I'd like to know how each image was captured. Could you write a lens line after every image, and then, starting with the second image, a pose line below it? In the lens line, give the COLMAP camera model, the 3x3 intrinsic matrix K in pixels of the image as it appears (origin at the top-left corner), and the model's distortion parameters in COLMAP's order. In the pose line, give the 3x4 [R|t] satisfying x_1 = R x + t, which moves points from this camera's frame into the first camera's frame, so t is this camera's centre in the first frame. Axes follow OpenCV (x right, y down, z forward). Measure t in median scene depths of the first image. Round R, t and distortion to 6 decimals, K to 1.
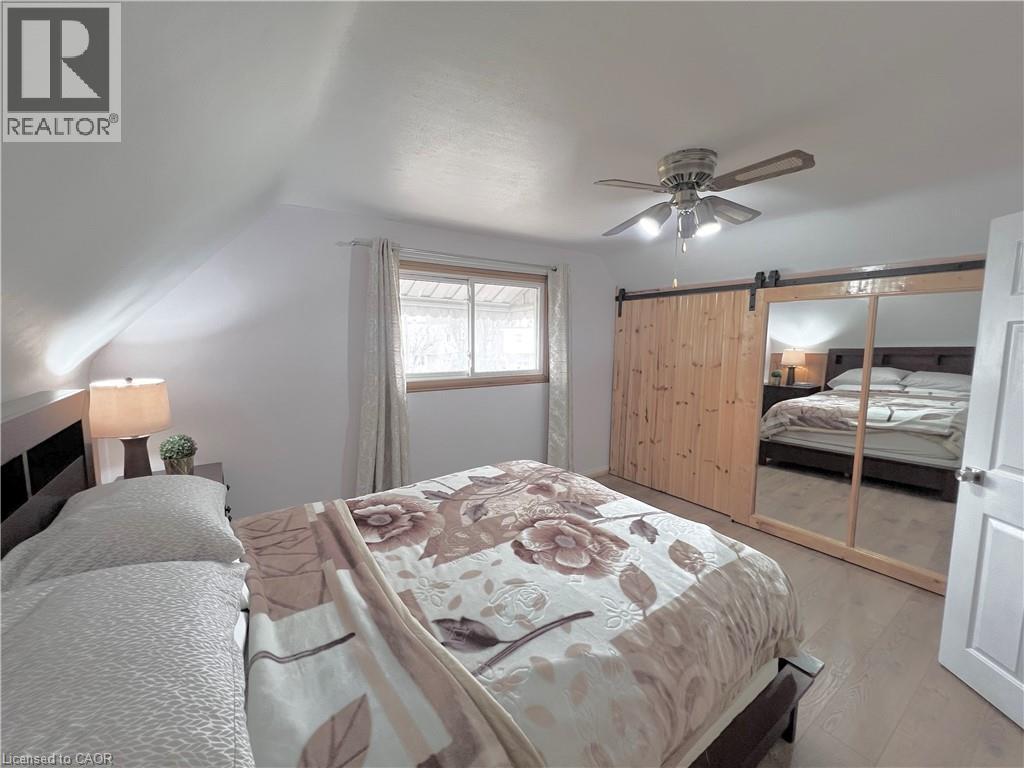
lens RADIAL K [[409.2, 0, 512.4], [0, 409.2, 380.3], [0, 0, 1]] dist [-0.002945, -0.000348]
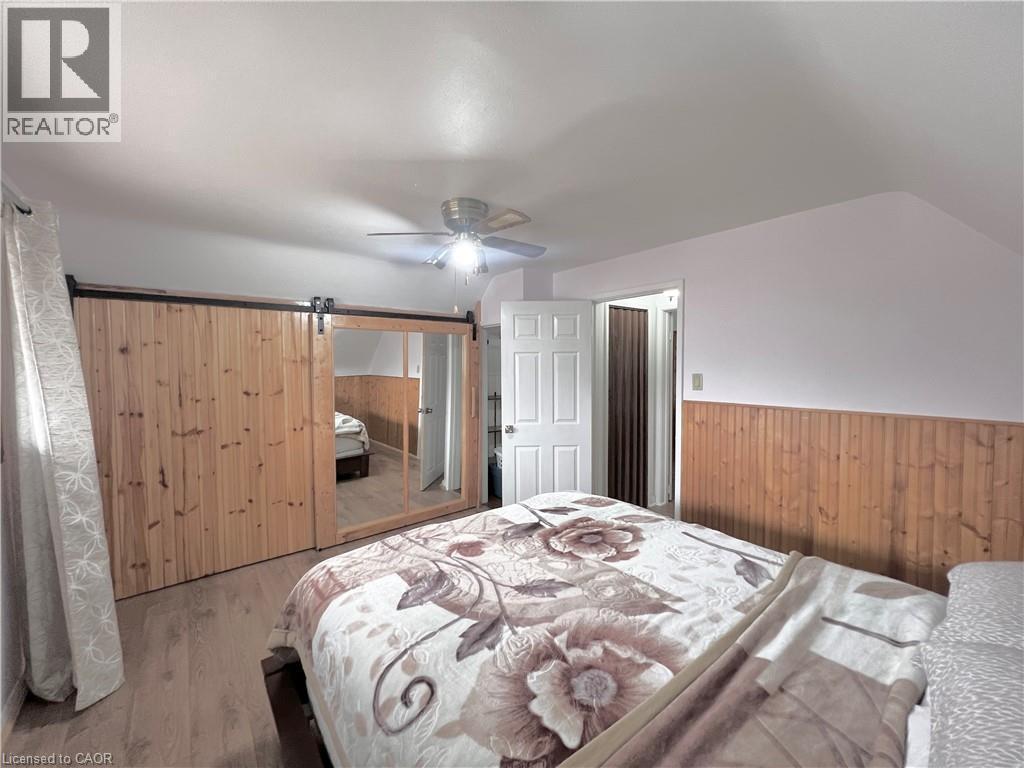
lens RADIAL K [[409.2, 0, 512.4], [0, 409.2, 380.3], [0, 0, 1]] dist [-0.002945, -0.000348]
pose [[-0.075073, -0.045200, 0.996153, -0.705348], [0.108582, 0.992662, 0.053225, -0.088894], [-0.991249, 0.112160, -0.069615, 0.923685]]
